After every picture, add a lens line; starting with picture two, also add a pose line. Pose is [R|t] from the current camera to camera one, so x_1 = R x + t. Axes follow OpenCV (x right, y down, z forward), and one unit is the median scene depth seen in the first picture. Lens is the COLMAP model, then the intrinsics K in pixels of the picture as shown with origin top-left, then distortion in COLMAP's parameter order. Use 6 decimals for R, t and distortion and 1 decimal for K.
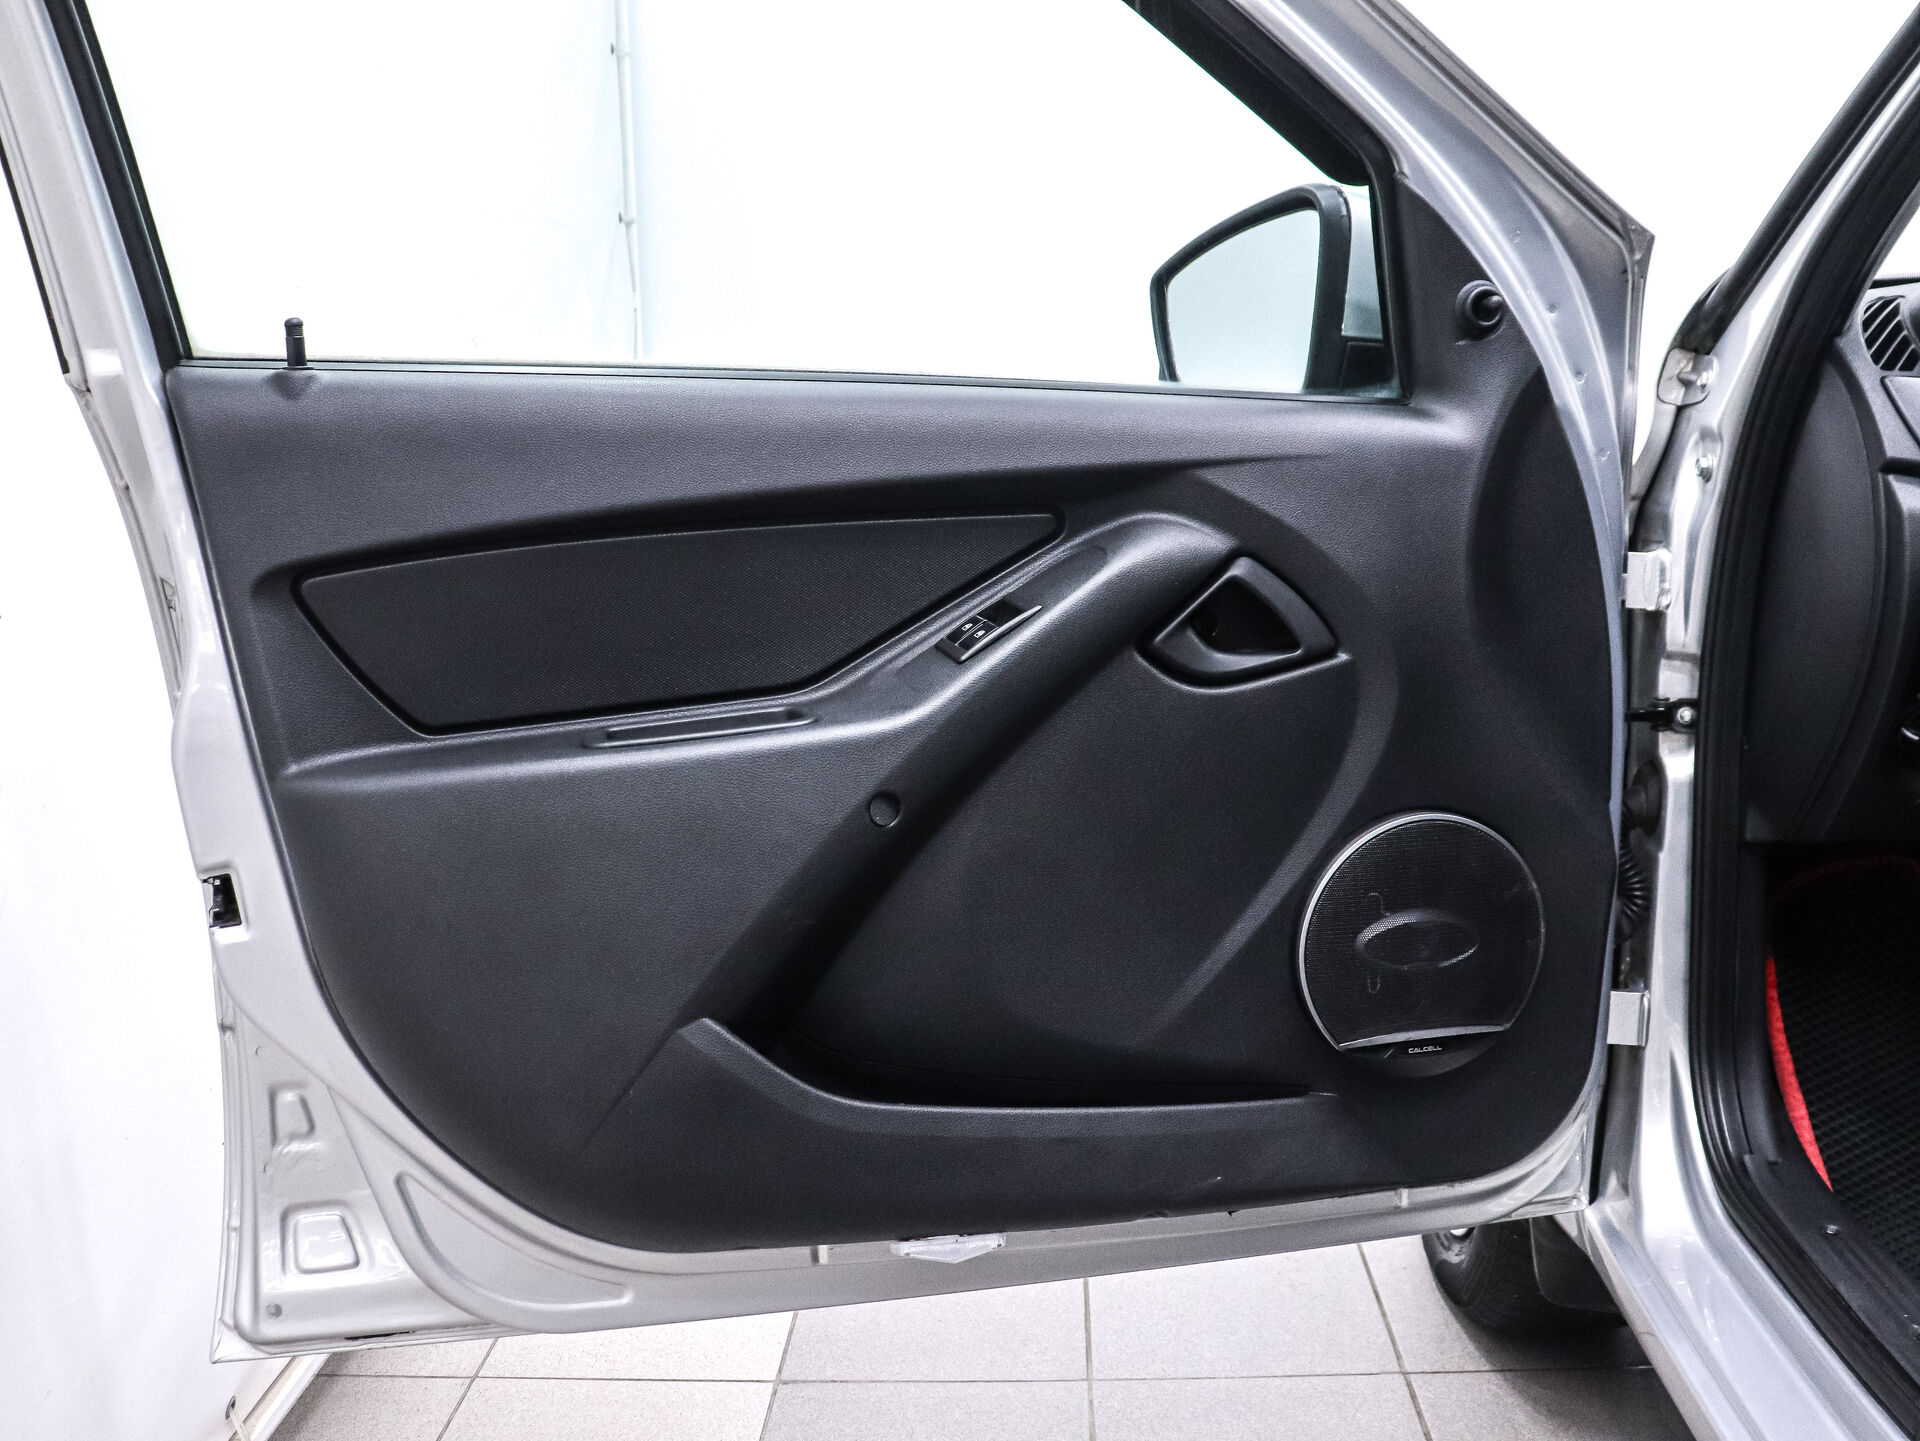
lens RADIAL K [[1787.0, 0, 939.1], [0, 1787.0, 726.5], [0, 0, 1]] dist [-0.171052, 0.146615]
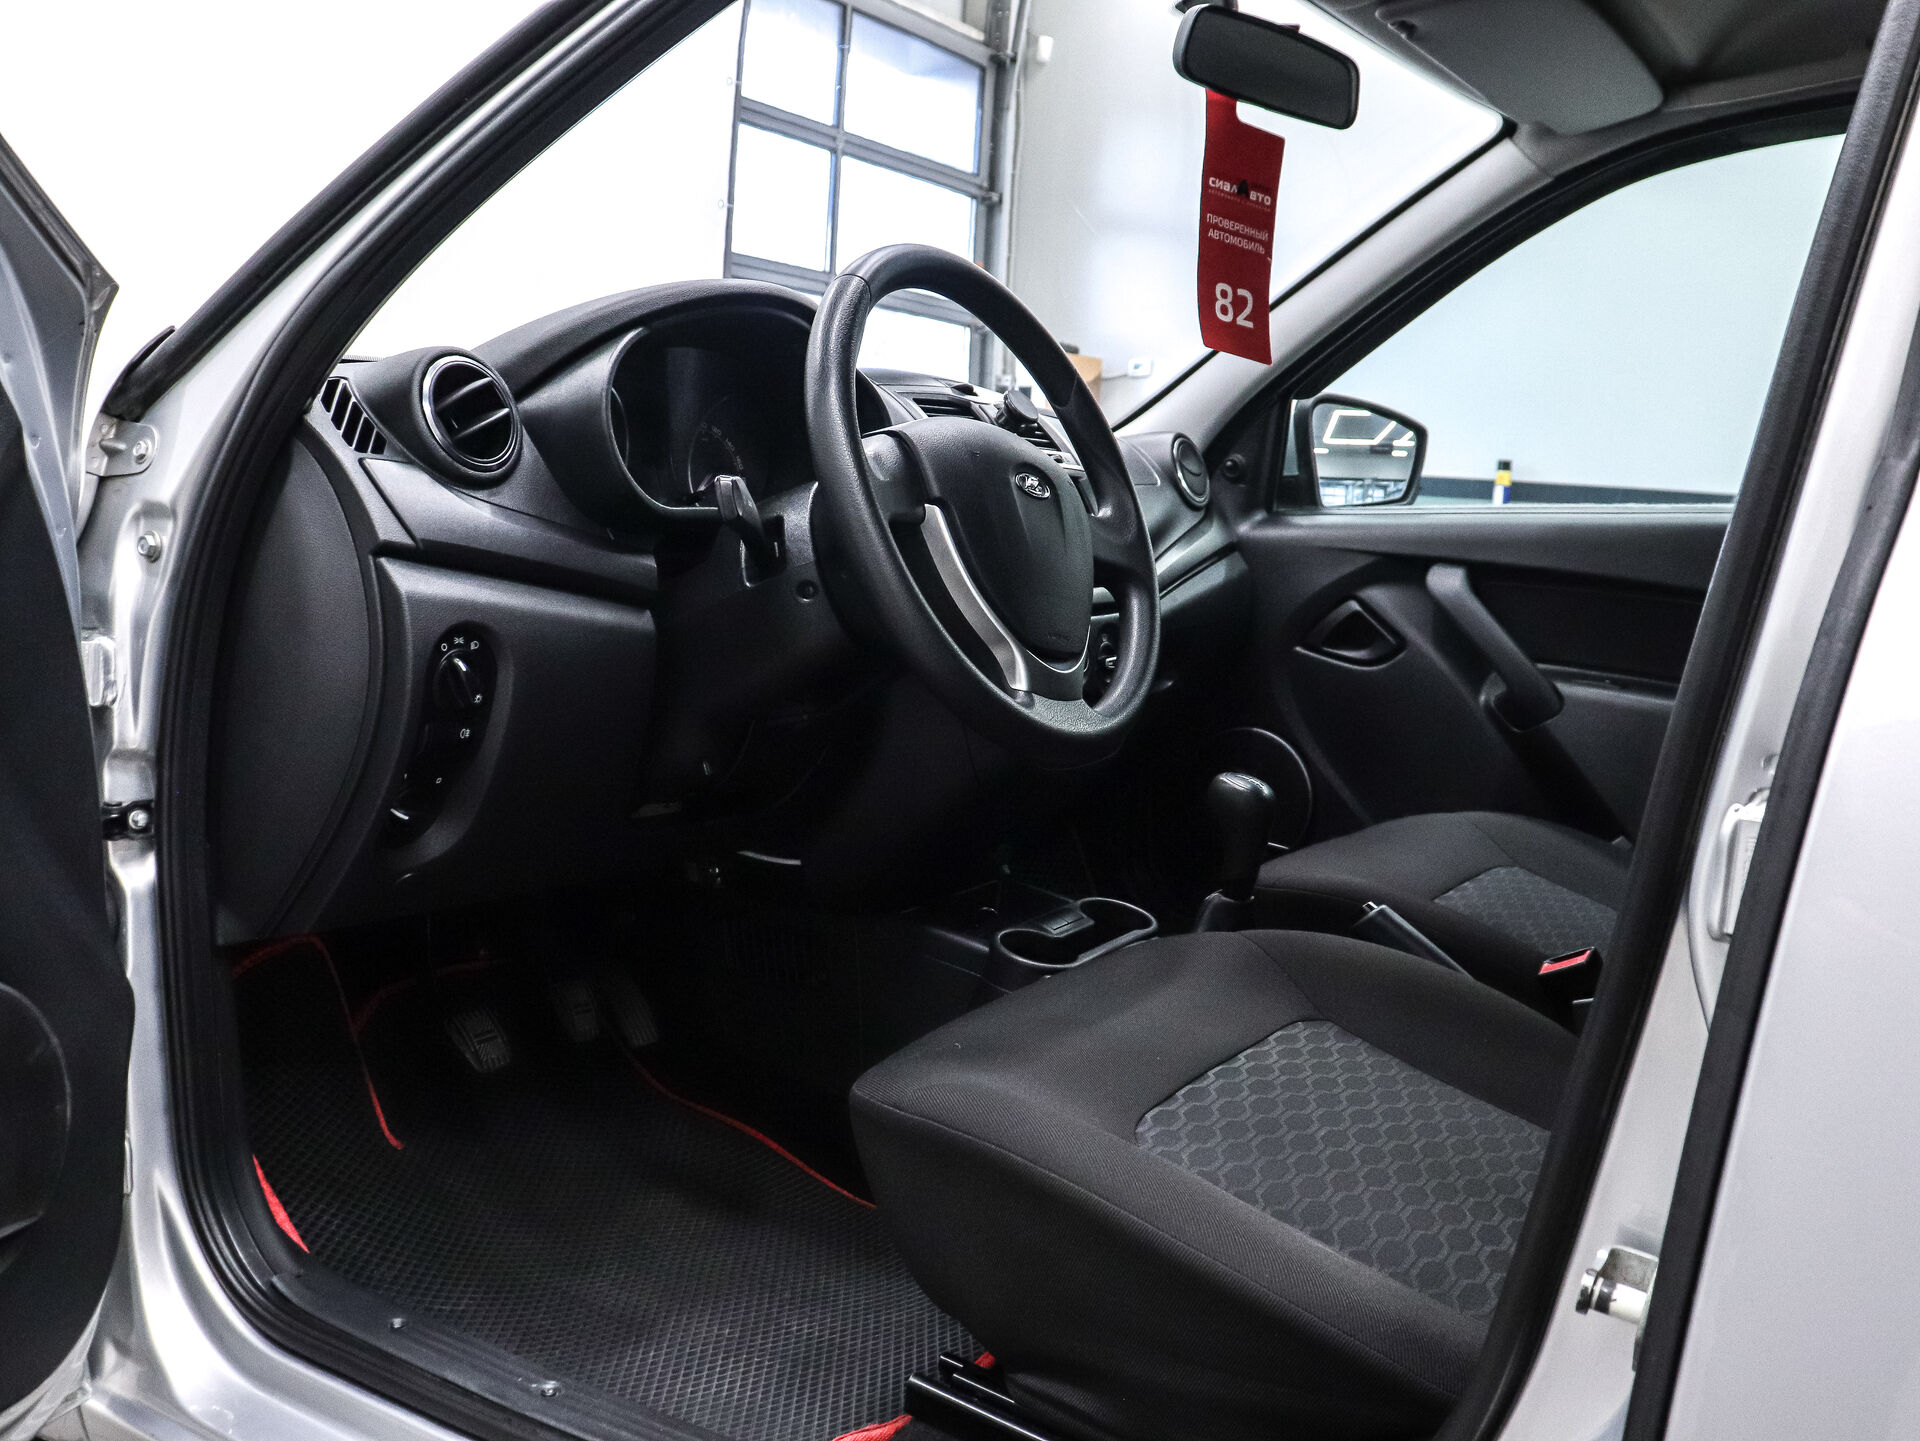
lens RADIAL K [[1787.0, 0, 939.1], [0, 1787.0, 726.5], [0, 0, 1]] dist [-0.171052, 0.146615]
pose [[0.454415, -0.062067, 0.888625, -0.182961], [0.094224, 0.995322, 0.021337, -0.035422], [-0.885793, 0.074034, 0.458137, 0.222700]]
